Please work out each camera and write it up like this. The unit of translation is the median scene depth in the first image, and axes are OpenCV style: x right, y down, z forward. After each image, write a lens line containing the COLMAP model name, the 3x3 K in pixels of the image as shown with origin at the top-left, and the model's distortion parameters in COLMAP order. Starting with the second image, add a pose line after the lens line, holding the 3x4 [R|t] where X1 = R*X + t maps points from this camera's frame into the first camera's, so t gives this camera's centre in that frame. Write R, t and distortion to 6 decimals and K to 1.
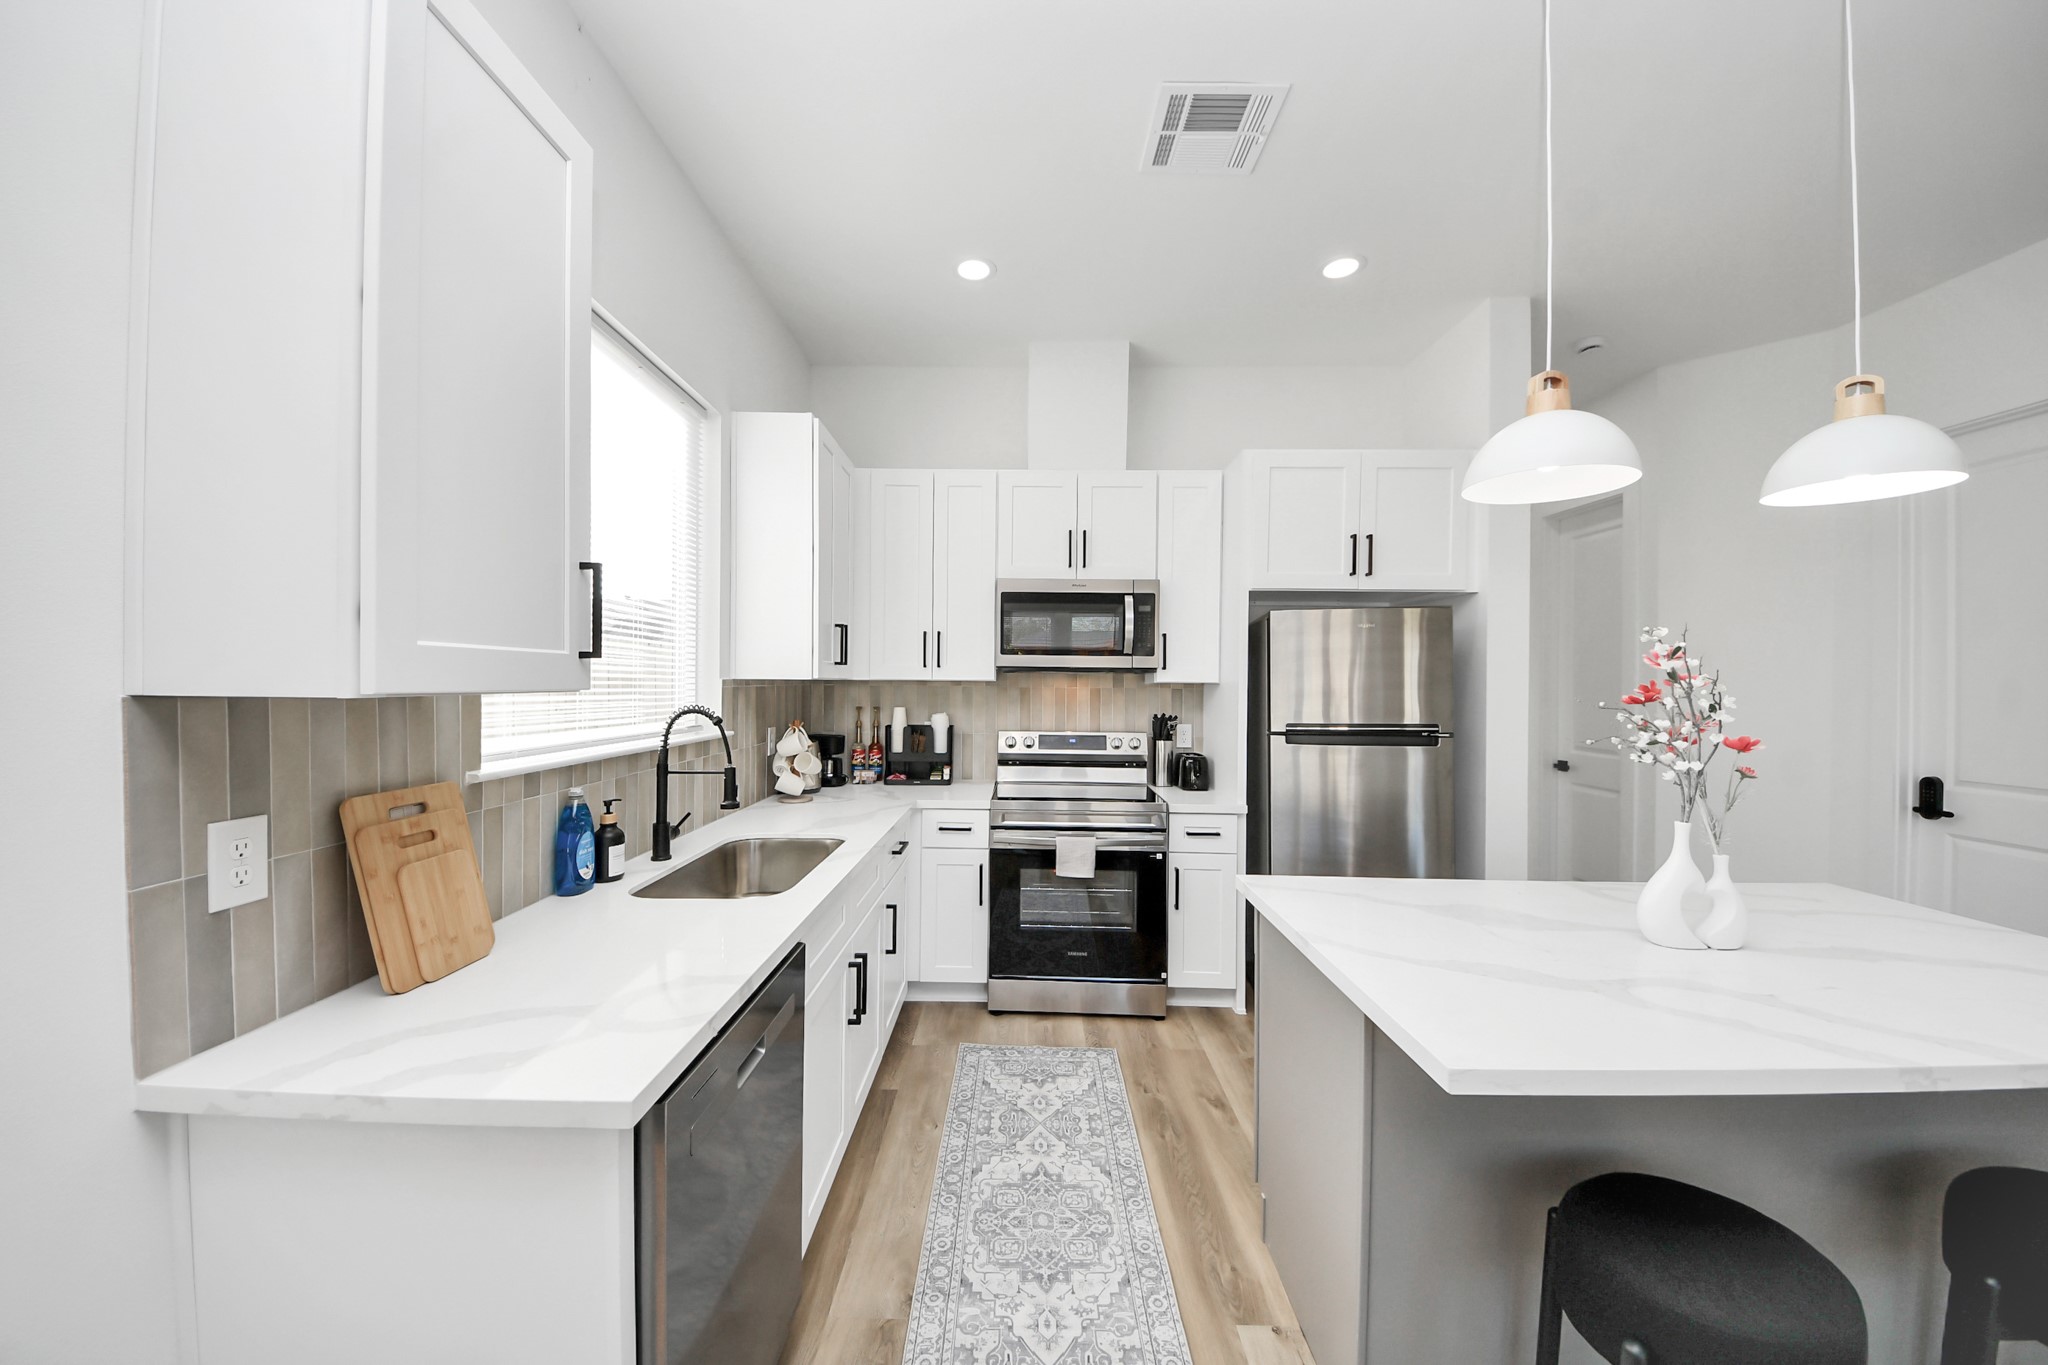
lens RADIAL K [[735.1, 0, 1015.3], [0, 735.1, 682.1], [0, 0, 1]] dist [0.011796, -0.000036]
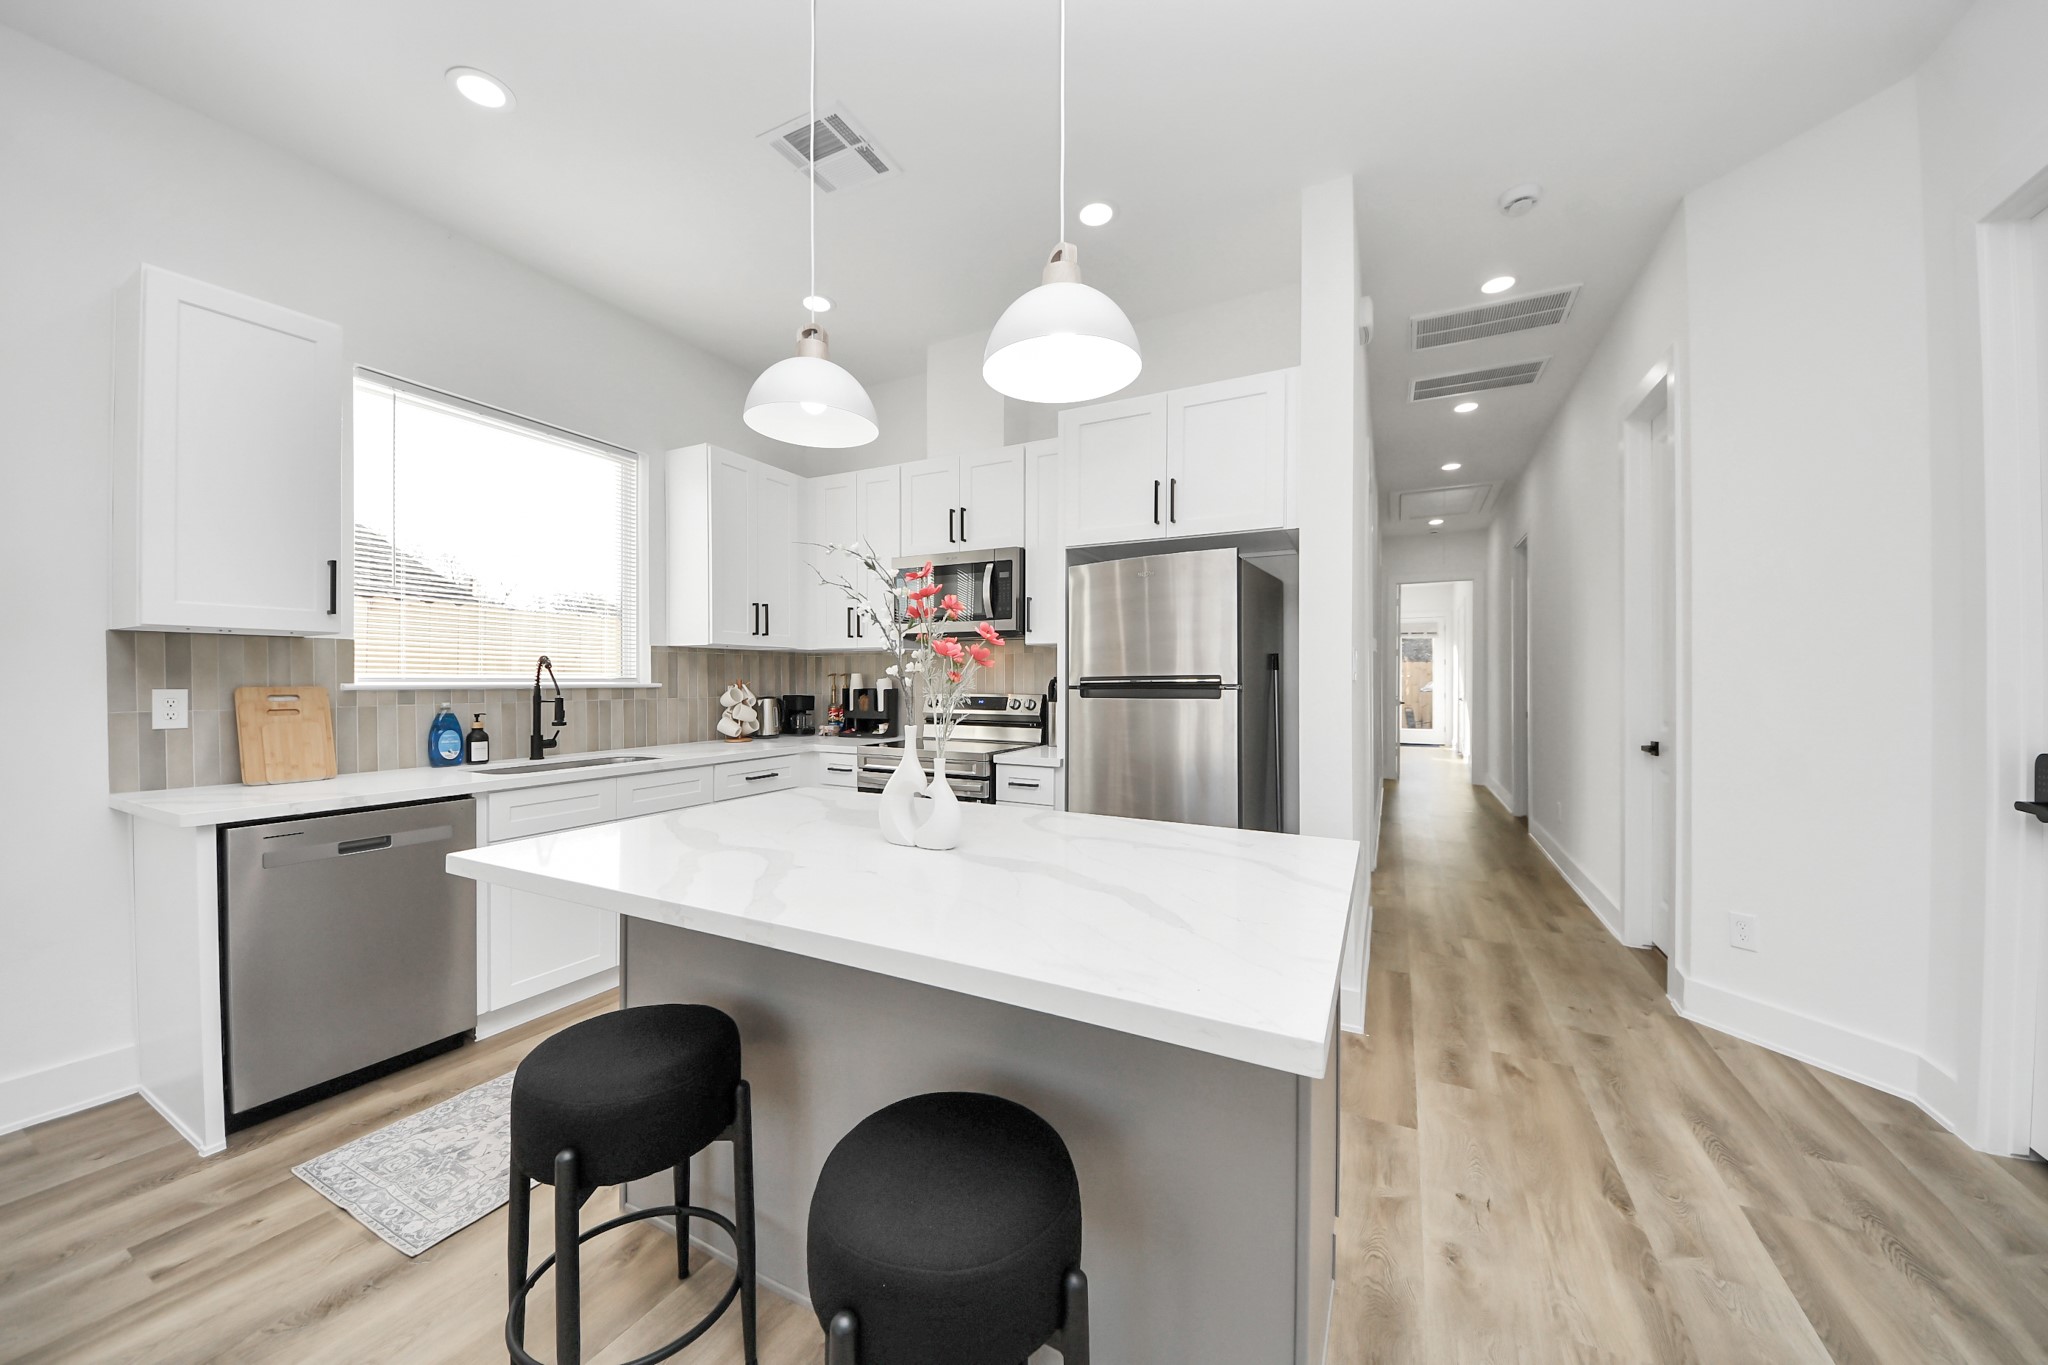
lens RADIAL K [[735.6, 0, 1030.7], [0, 735.6, 682.8], [0, 0, 1]] dist [-0.016177, -0.000059]
pose [[0.901111, -0.005563, -0.433552, 0.718617], [0.006287, 0.999980, 0.000235, 0.060658], [0.433542, -0.002938, 0.901128, 0.063612]]
